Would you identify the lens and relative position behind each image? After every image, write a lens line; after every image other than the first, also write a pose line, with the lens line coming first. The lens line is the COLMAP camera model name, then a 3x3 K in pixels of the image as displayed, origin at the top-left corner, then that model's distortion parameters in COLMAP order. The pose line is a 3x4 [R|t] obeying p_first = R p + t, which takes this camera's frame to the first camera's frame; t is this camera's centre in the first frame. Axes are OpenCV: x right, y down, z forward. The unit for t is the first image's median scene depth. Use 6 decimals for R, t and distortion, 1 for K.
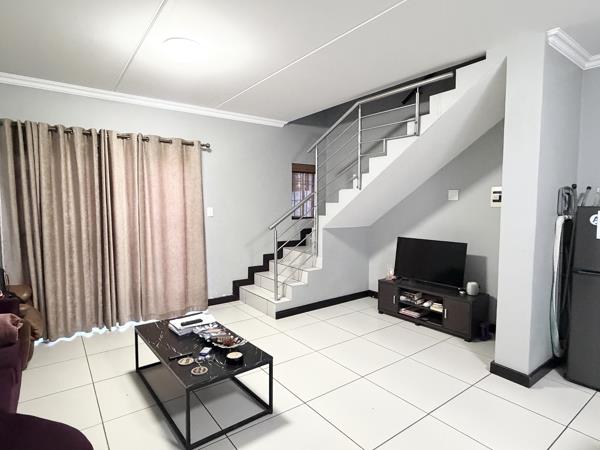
lens RADIAL K [[335.4, 0, 298.2], [0, 335.4, 228.4], [0, 0, 1]] dist [-0.003610, -0.002347]
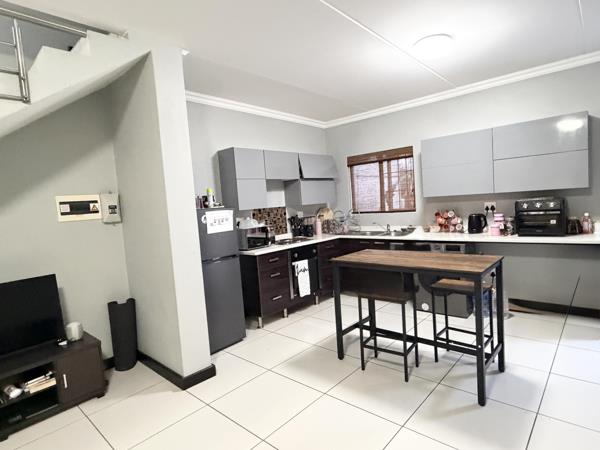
lens RADIAL K [[335.4, 0, 303.3], [0, 335.4, 225.4], [0, 0, 1]] dist [-0.003610, -0.002347]
pose [[-0.201929, -0.051813, 0.978029, -0.274593], [0.149498, 0.985267, 0.083063, -0.034546], [-0.967923, 0.162986, -0.191208, 0.575063]]
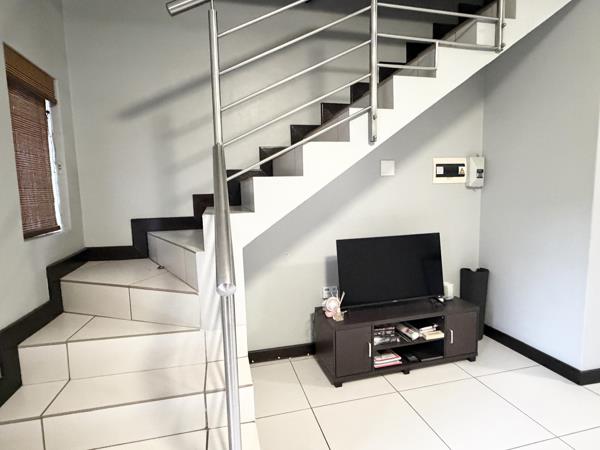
lens RADIAL K [[335.4, 0, 300.1], [0, 335.4, 226.3], [0, 0, 1]] dist [-0.003610, -0.002347]
pose [[0.388745, -0.101832, 0.915700, -0.270631], [0.098721, 0.992755, 0.068491, -0.046570], [-0.916041, 0.063773, 0.395982, 0.933137]]
